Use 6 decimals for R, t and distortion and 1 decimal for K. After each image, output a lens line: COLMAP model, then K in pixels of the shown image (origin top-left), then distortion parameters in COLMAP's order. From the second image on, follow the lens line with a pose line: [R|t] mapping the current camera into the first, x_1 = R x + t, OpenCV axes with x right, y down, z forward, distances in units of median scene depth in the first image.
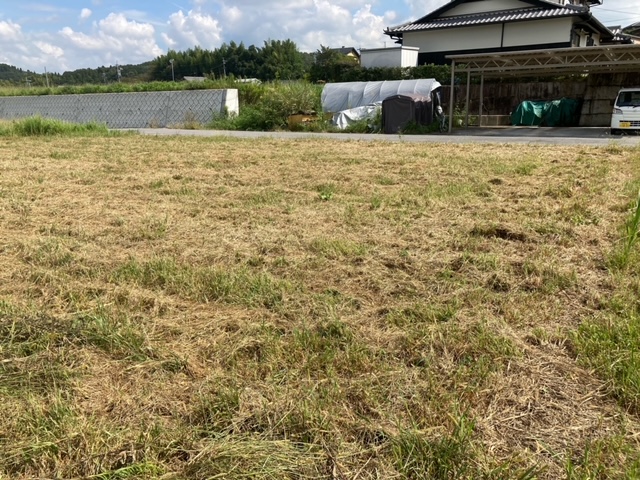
lens RADIAL K [[527.4, 0, 320.0], [0, 527.4, 240.0], [0, 0, 1]] dist [0.005636, 0.006830]
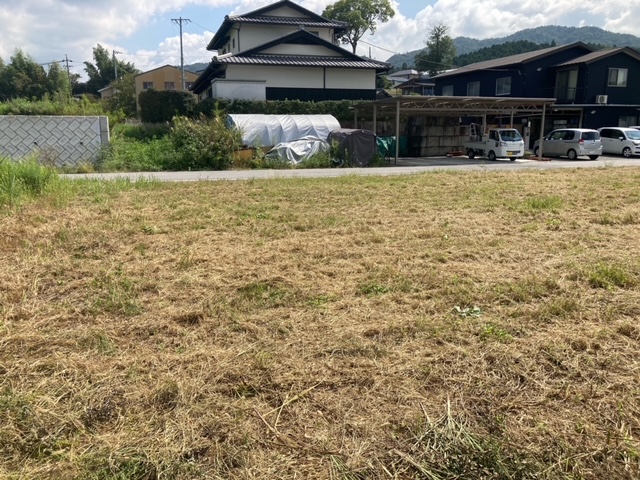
lens RADIAL K [[527.4, 0, 320.0], [0, 527.4, 240.0], [0, 0, 1]] dist [0.005636, 0.006830]
pose [[0.614466, -0.142790, 0.775914, -0.606834], [0.192279, 0.980934, 0.028249, -0.091492], [-0.765154, 0.131834, 0.630206, 0.373035]]
